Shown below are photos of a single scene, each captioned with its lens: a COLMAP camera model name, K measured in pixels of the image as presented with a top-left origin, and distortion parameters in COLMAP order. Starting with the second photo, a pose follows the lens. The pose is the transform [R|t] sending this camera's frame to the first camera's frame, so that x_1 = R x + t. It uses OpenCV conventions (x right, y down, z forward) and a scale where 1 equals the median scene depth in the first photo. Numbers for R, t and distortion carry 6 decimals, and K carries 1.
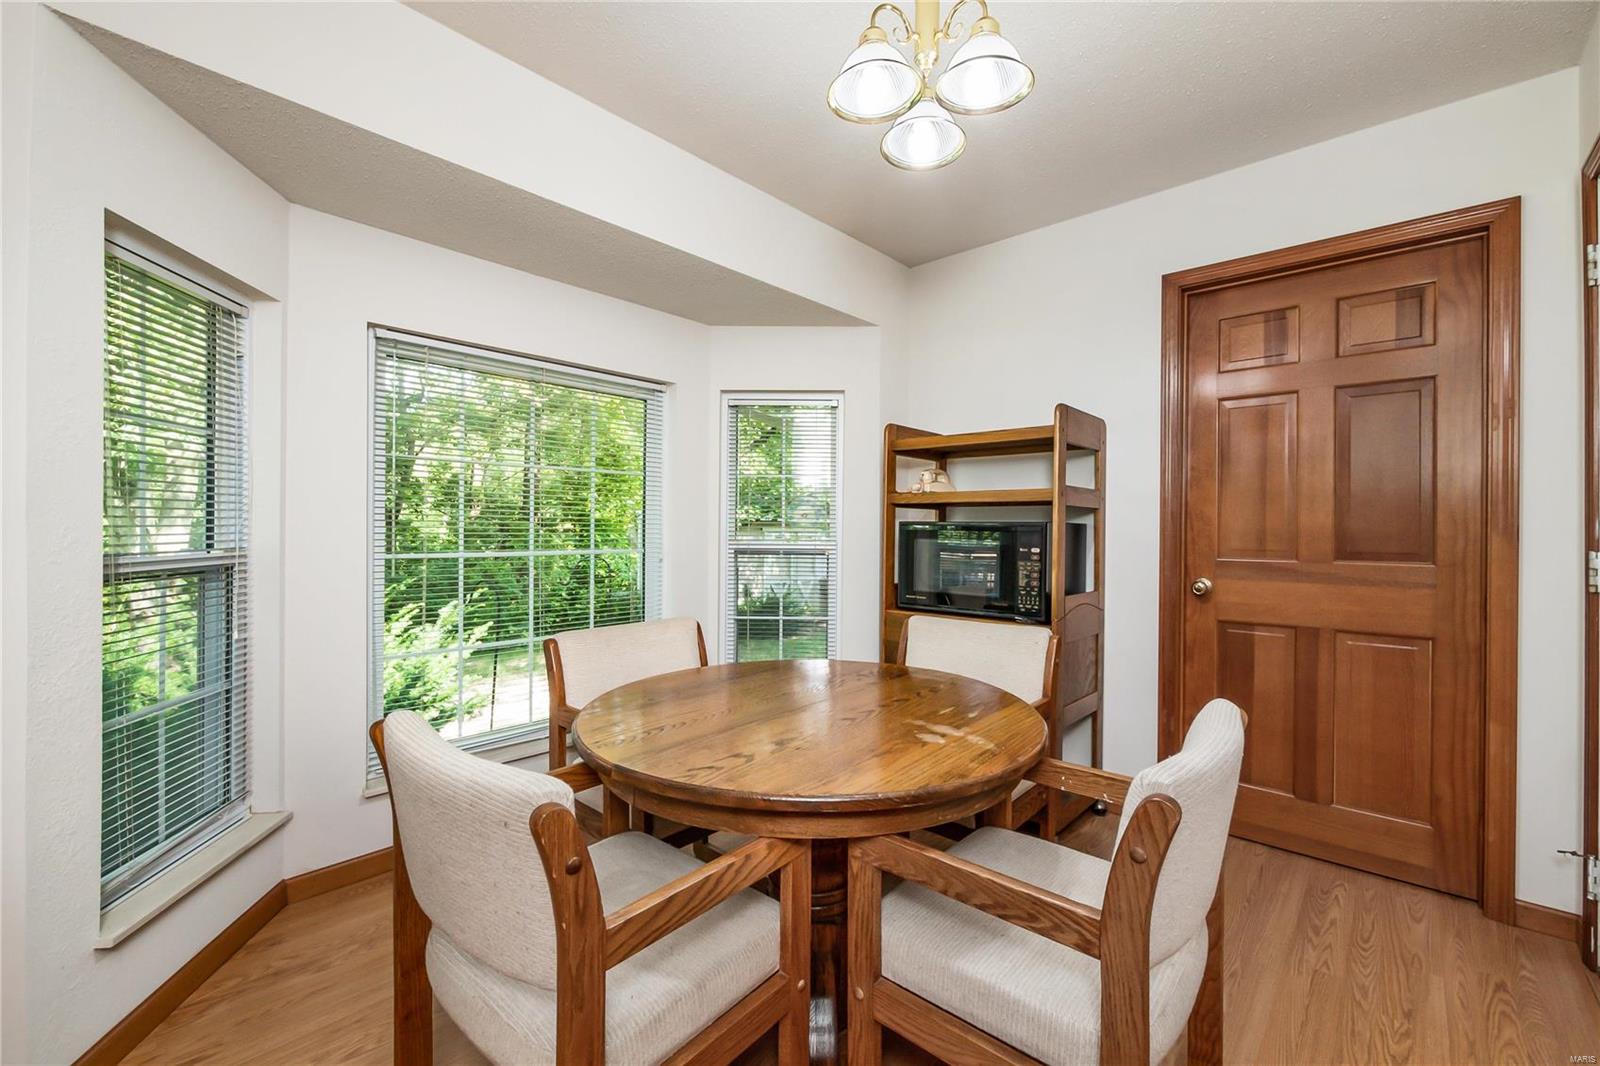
lens RADIAL K [[662.2, 0, 799.9], [0, 662.2, 512.3], [0, 0, 1]] dist [-0.001410, -0.000265]
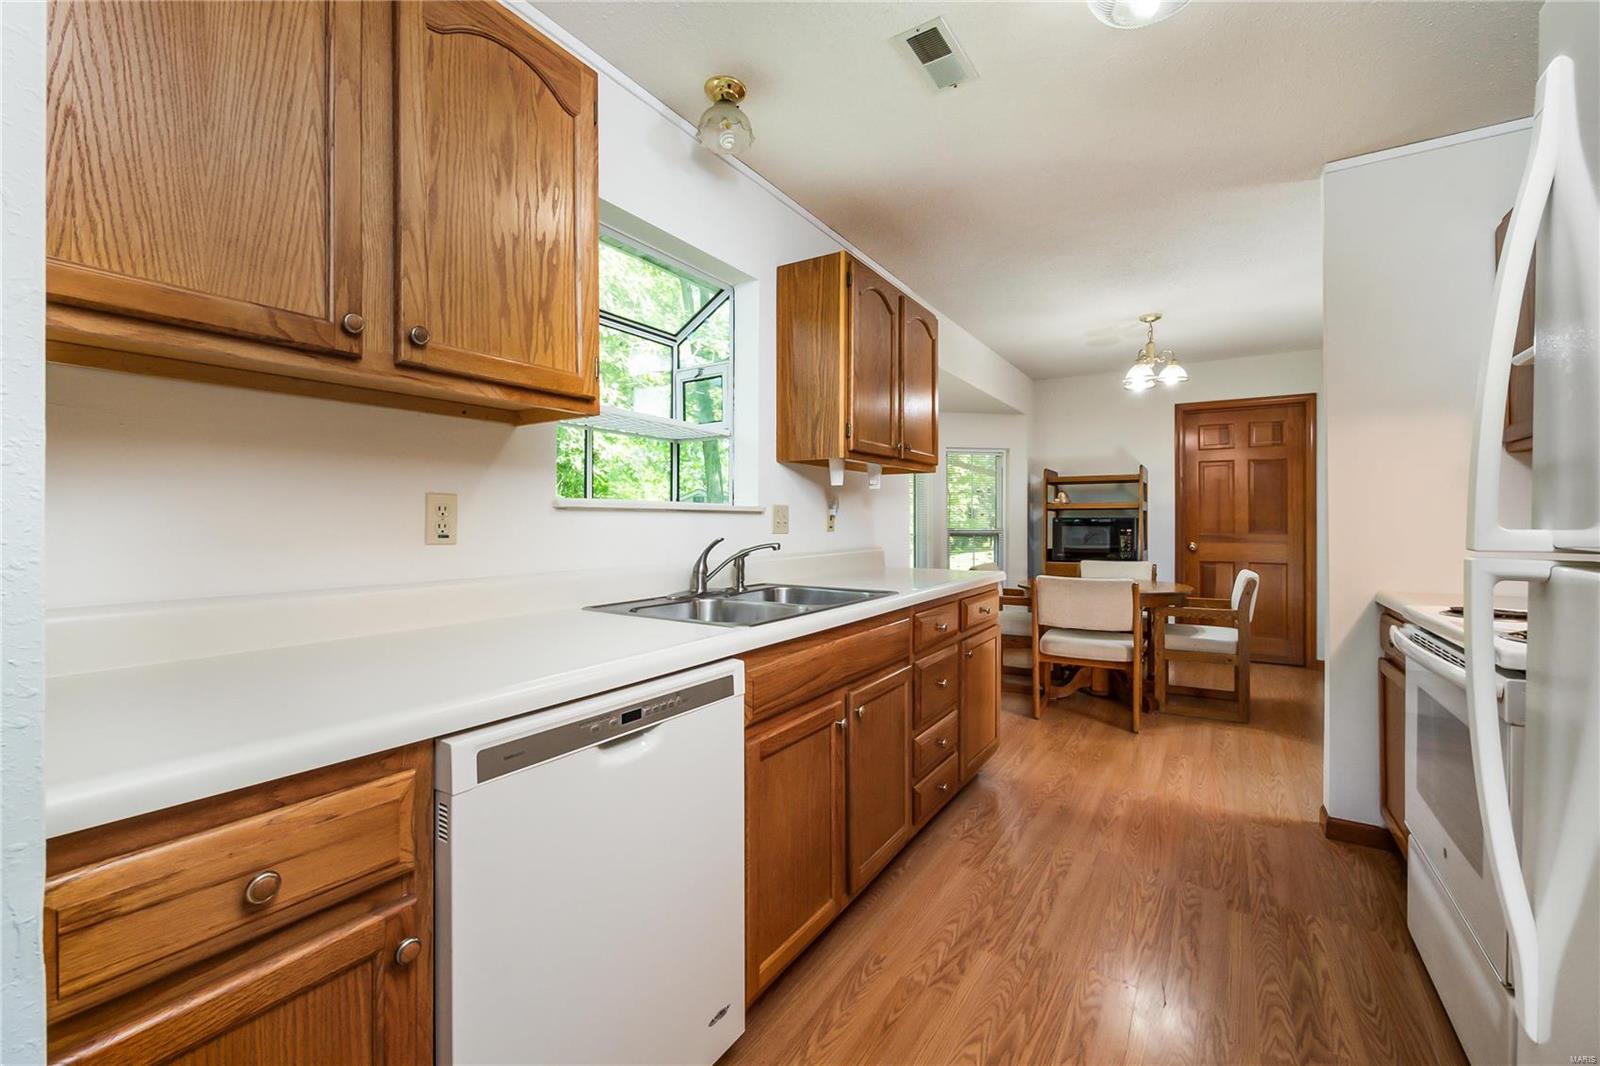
lens RADIAL K [[662.2, 0, 799.9], [0, 662.2, 512.3], [0, 0, 1]] dist [-0.001410, -0.000265]
pose [[0.987984, -0.002792, 0.154528, -1.039425], [0.002898, 0.999996, -0.000460, -0.005461], [-0.154527, 0.000902, 0.987988, -0.989455]]
